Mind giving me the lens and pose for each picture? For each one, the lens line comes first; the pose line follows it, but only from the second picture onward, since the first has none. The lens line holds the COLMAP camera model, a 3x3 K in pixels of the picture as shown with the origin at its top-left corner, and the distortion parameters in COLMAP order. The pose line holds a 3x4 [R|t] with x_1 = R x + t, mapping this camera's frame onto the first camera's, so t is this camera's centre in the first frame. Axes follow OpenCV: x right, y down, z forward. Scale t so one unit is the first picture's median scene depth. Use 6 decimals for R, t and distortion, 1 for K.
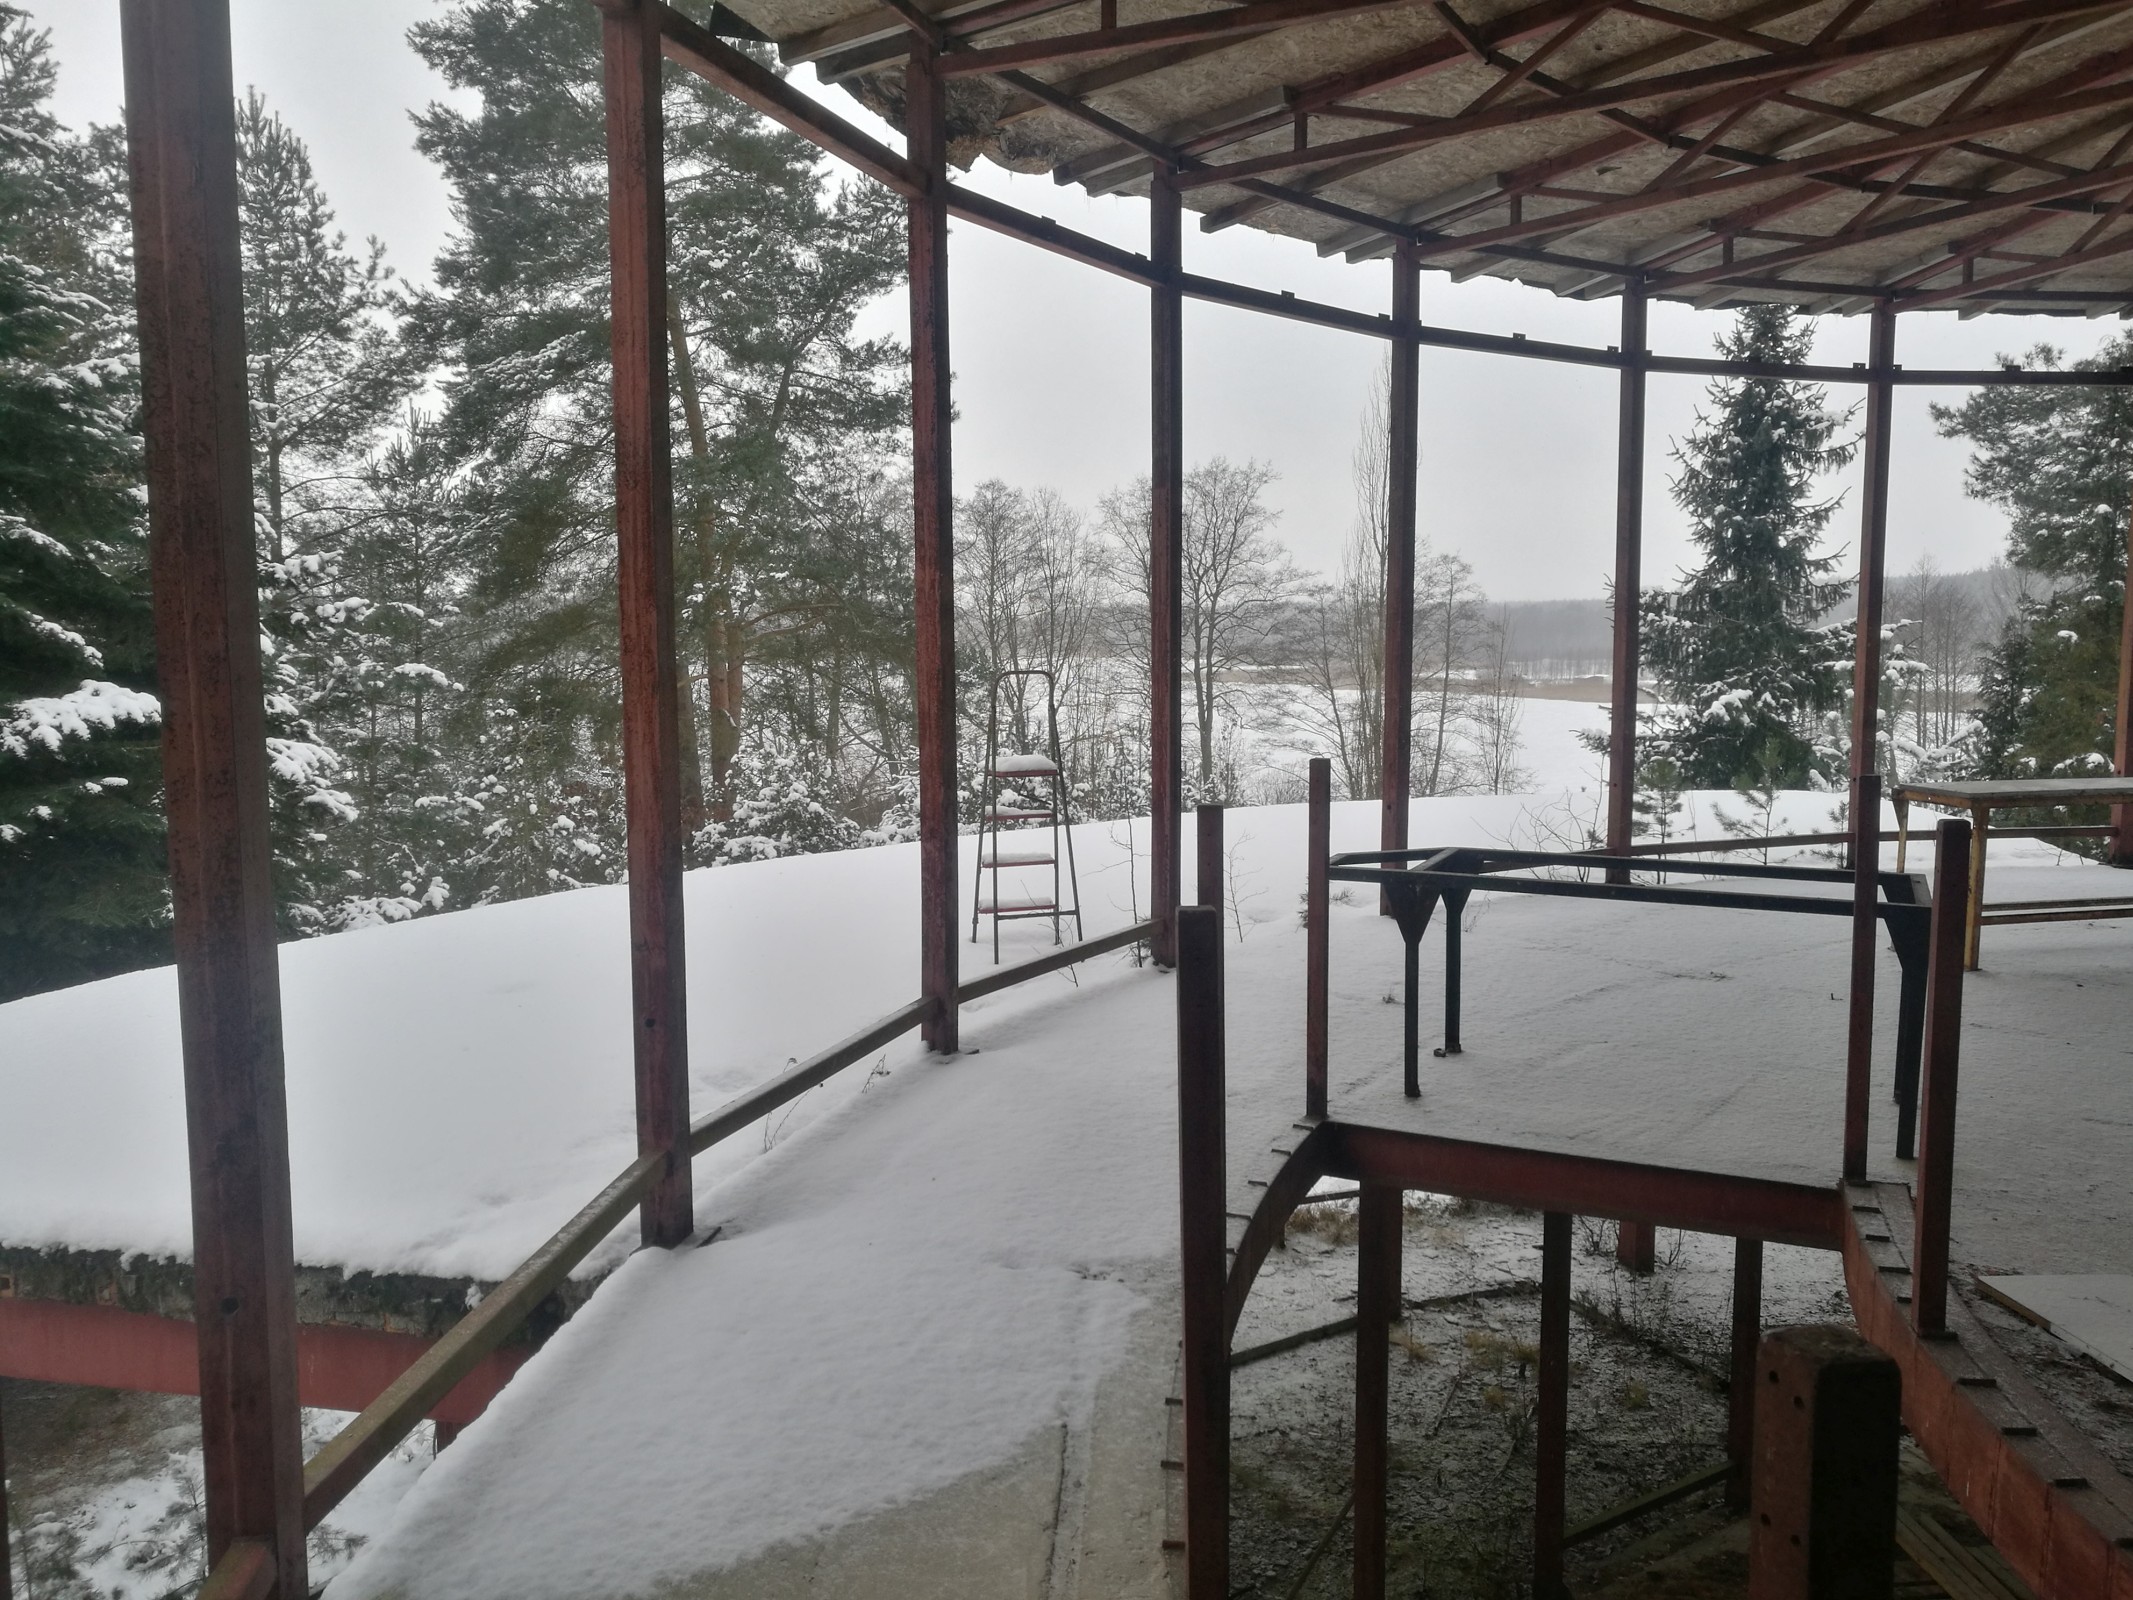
lens RADIAL K [[1680.9, 0, 1026.2], [0, 1680.9, 844.8], [0, 0, 1]] dist [-0.071659, 0.012023]
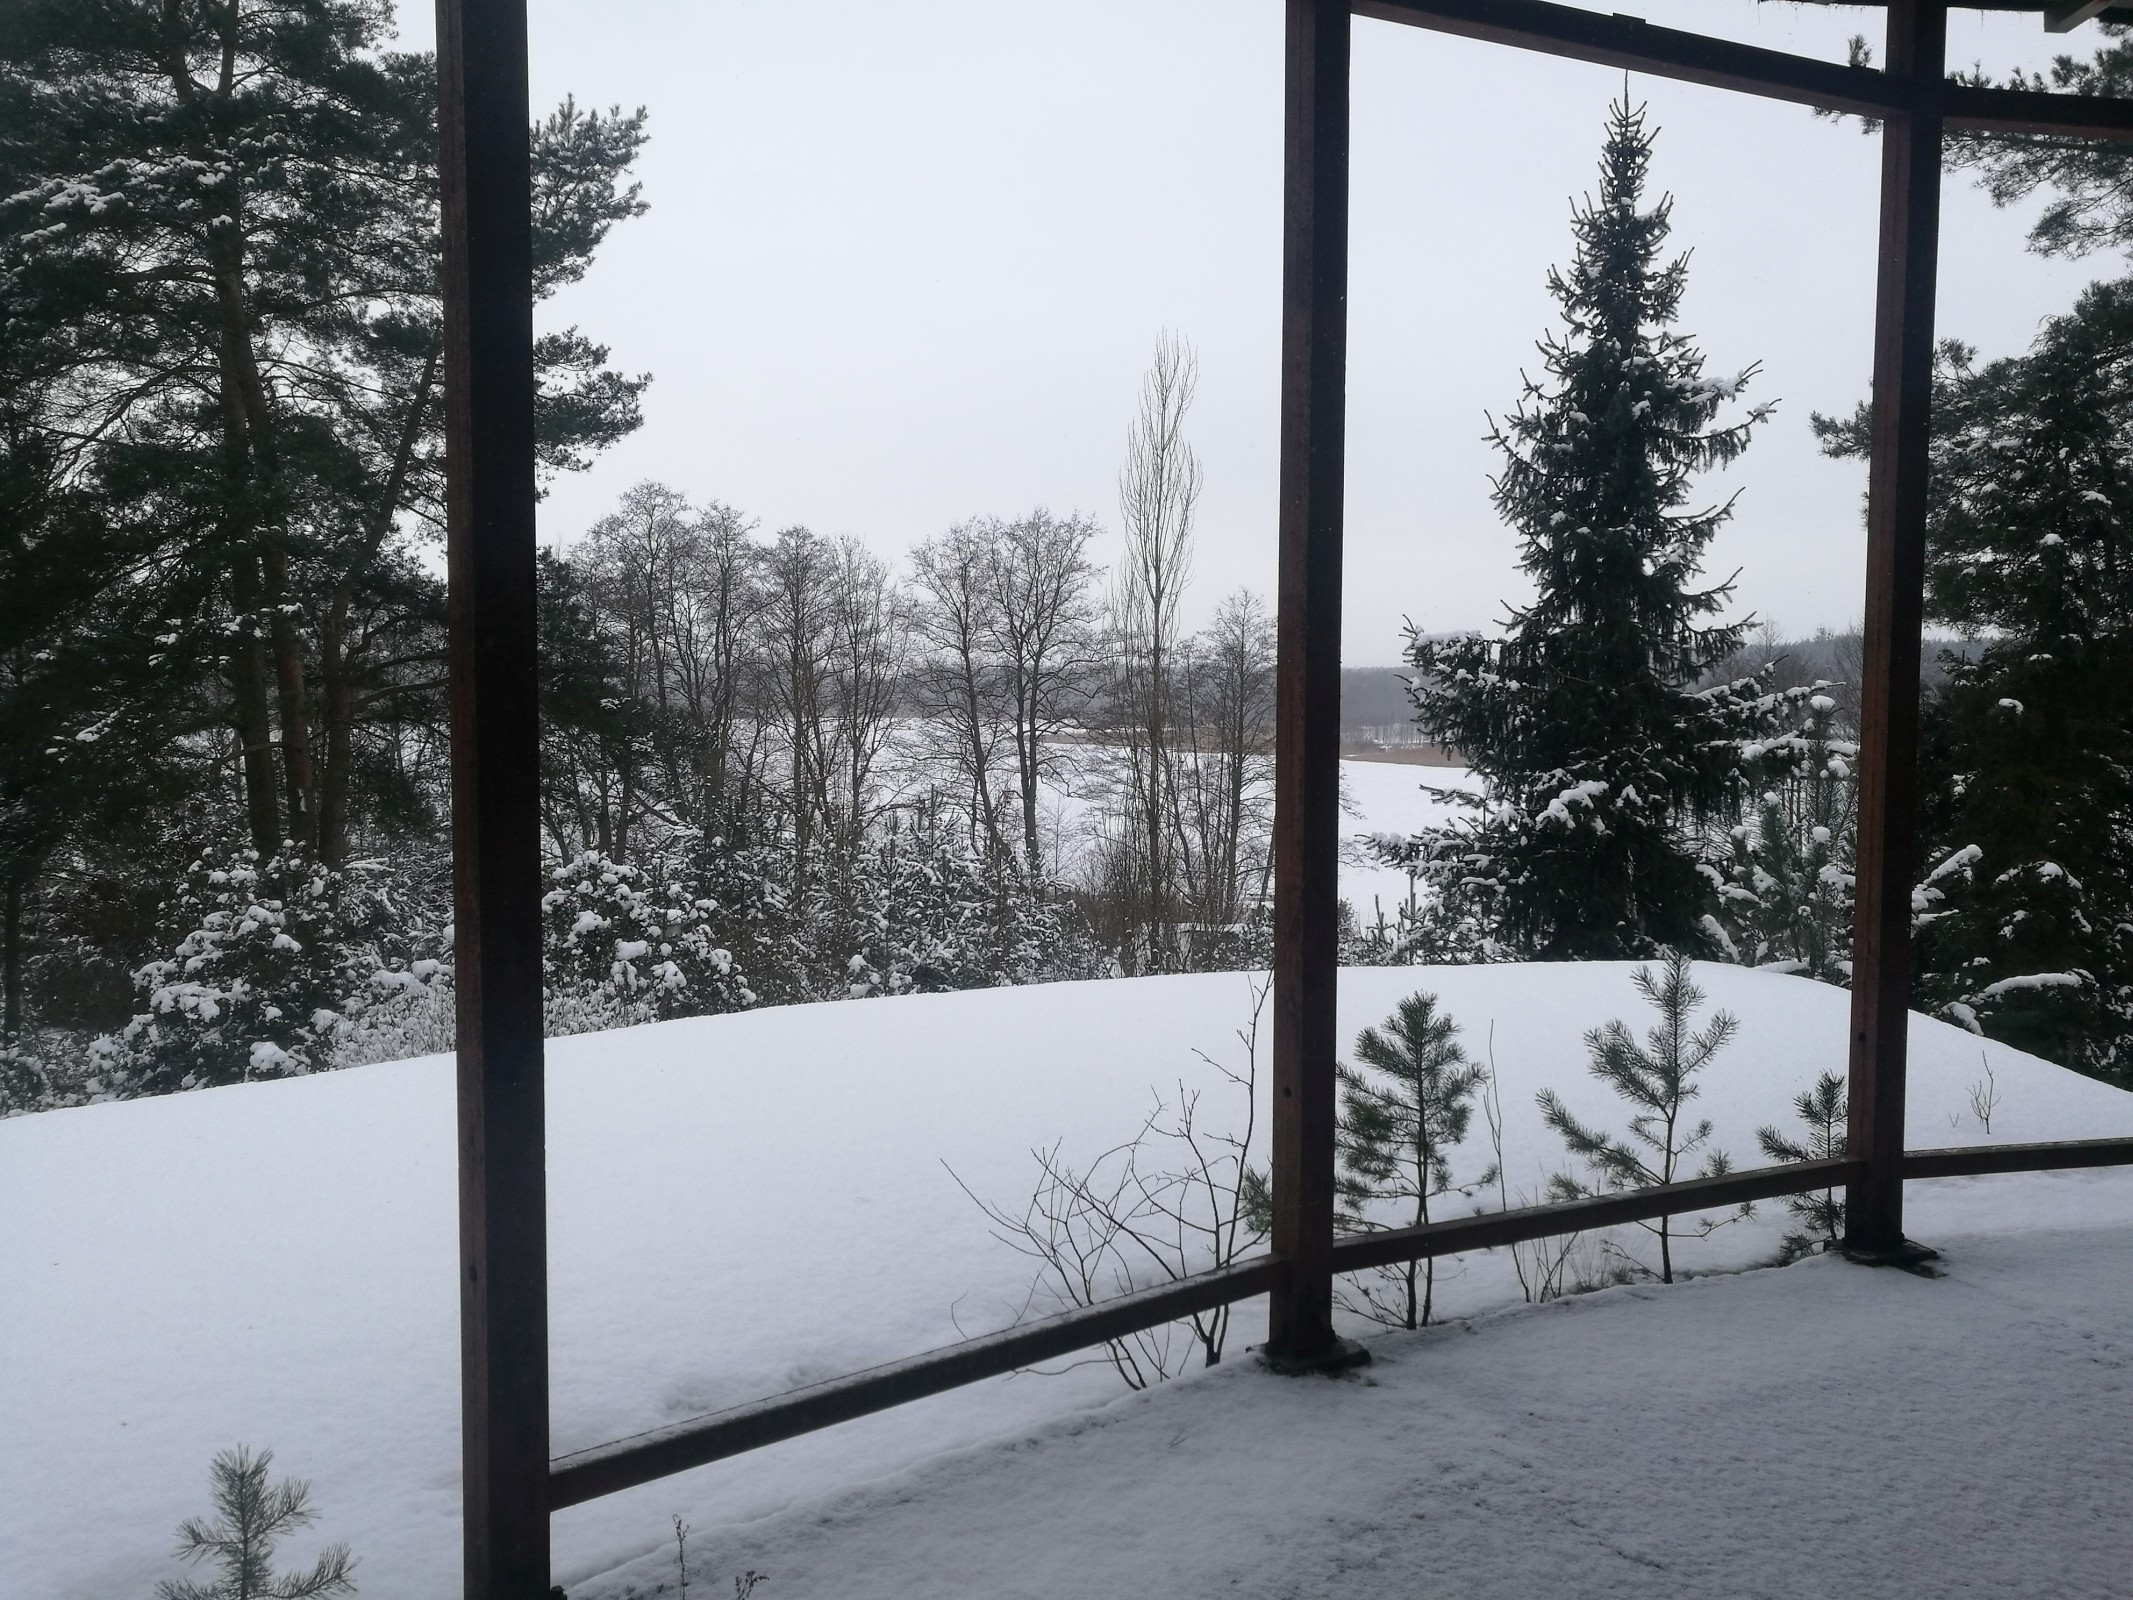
lens RADIAL K [[1675.5, 0, 1066.5], [0, 1675.5, 800.0], [0, 0, 1]] dist [0.001042, -0.158026]
pose [[0.994447, 0.007192, 0.104993, 0.140940], [-0.000616, 0.998043, -0.062528, -0.041645], [-0.105237, 0.062116, 0.992505, 0.332980]]
